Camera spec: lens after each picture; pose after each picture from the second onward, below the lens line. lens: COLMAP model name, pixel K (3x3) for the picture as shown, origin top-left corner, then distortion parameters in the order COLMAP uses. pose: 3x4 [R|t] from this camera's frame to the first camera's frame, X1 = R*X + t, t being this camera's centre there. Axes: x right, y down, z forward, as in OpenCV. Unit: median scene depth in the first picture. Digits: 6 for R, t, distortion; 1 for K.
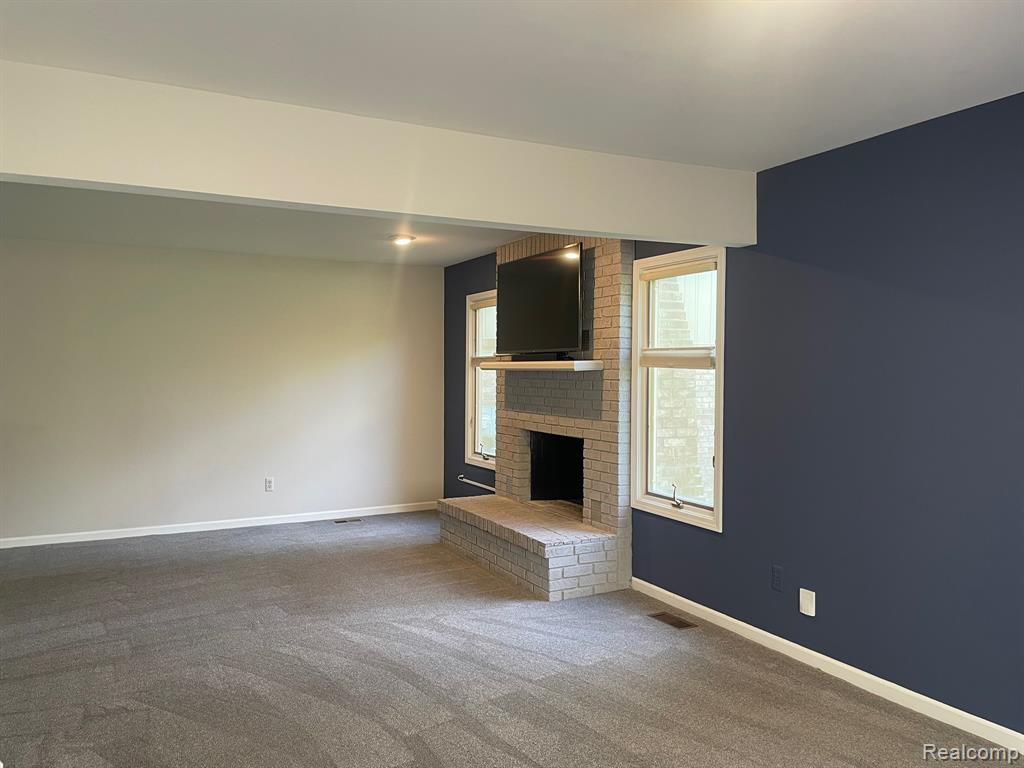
lens RADIAL K [[797.1, 0, 512.0], [0, 797.1, 384.0], [0, 0, 1]] dist [0.064892, -0.102918]
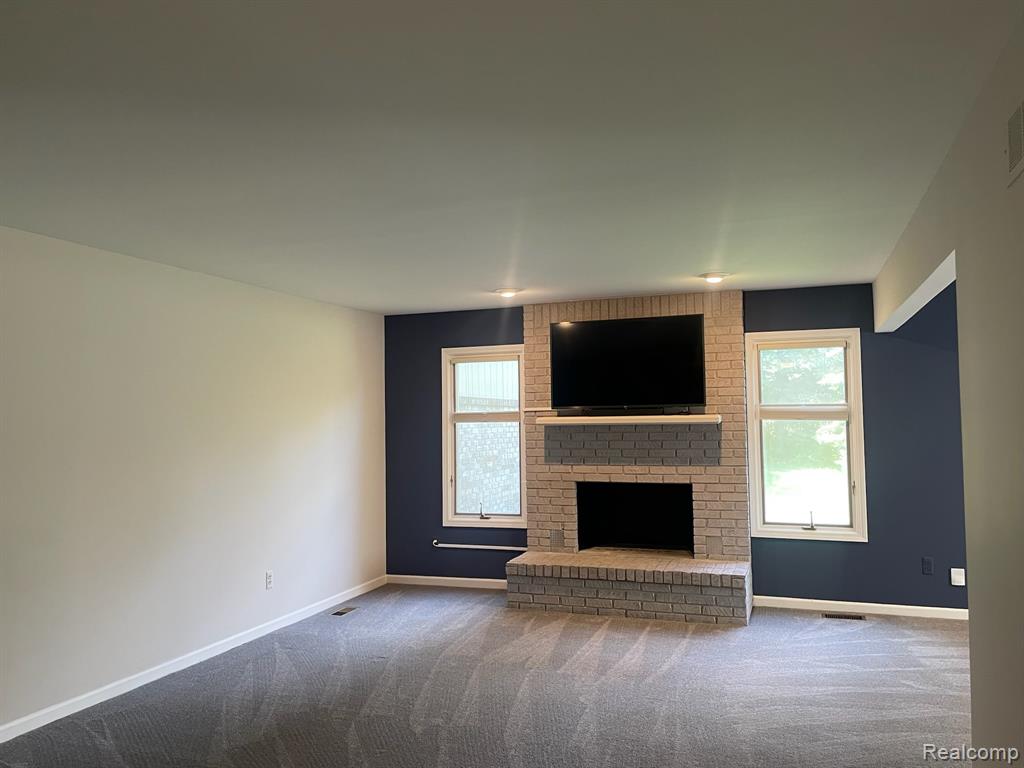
lens RADIAL K [[797.1, 0, 512.0], [0, 797.1, 384.0], [0, 0, 1]] dist [0.064892, -0.102918]
pose [[0.714484, 0.016595, 0.699455, -0.895735], [0.030588, 0.998022, -0.054924, -0.018331], [-0.698982, 0.060638, 0.712563, 0.355771]]
